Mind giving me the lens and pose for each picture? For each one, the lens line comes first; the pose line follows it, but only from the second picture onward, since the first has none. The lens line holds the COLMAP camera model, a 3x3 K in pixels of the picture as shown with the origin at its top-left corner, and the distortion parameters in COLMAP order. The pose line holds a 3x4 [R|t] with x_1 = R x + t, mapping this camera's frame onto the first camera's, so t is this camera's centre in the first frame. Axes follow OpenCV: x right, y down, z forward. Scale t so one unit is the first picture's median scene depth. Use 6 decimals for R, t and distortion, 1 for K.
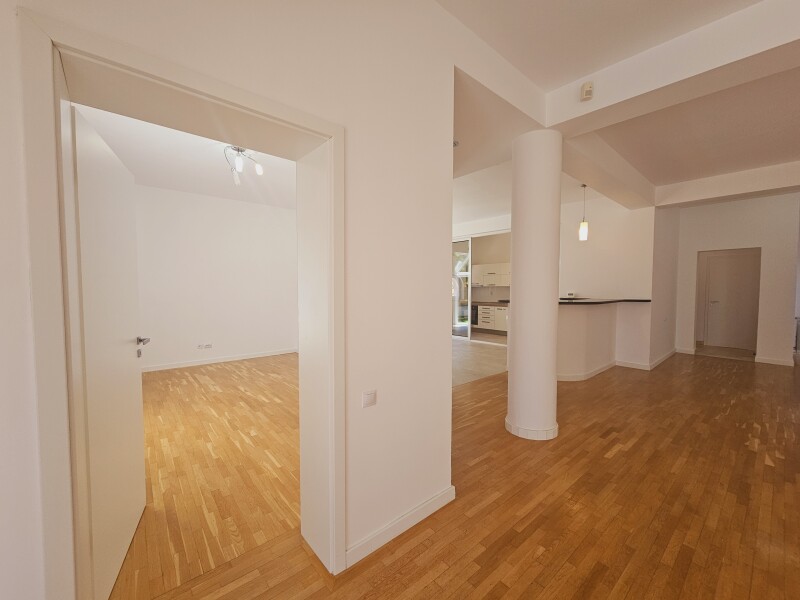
lens RADIAL K [[324.9, 0, 400.0], [0, 324.9, 301.2], [0, 0, 1]] dist [-0.000186, -0.000135]
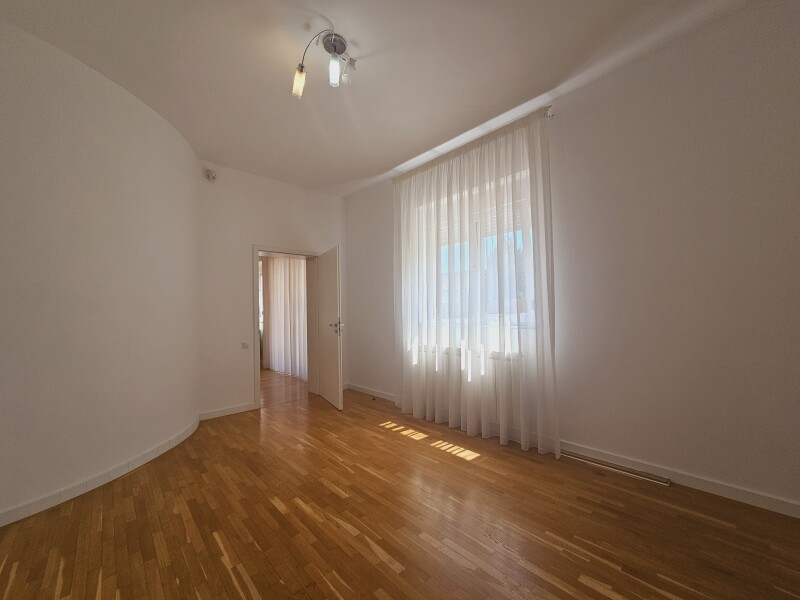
lens RADIAL K [[324.9, 0, 399.9], [0, 324.9, 302.4], [0, 0, 1]] dist [-0.000186, -0.000135]
pose [[-0.999133, 0.013861, -0.039247, -0.558690], [0.013599, 0.999884, 0.006927, -0.015758], [0.039339, 0.006387, -0.999206, 1.534385]]
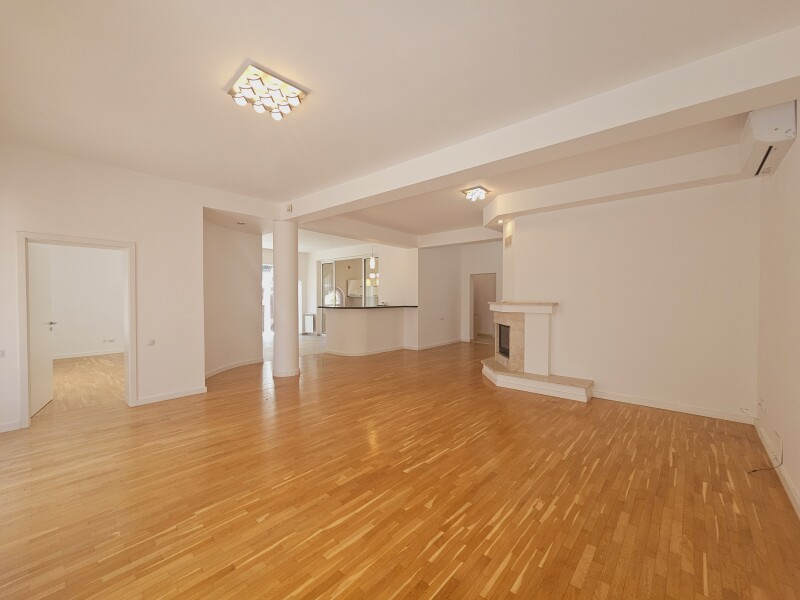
lens RADIAL K [[324.9, 0, 399.8], [0, 324.9, 301.4], [0, 0, 1]] dist [-0.000186, -0.000135]
pose [[0.991705, -0.001167, 0.128531, 0.646033], [0.004743, 0.999610, -0.027520, 0.022587], [-0.128449, 0.027902, 0.991324, -0.765174]]
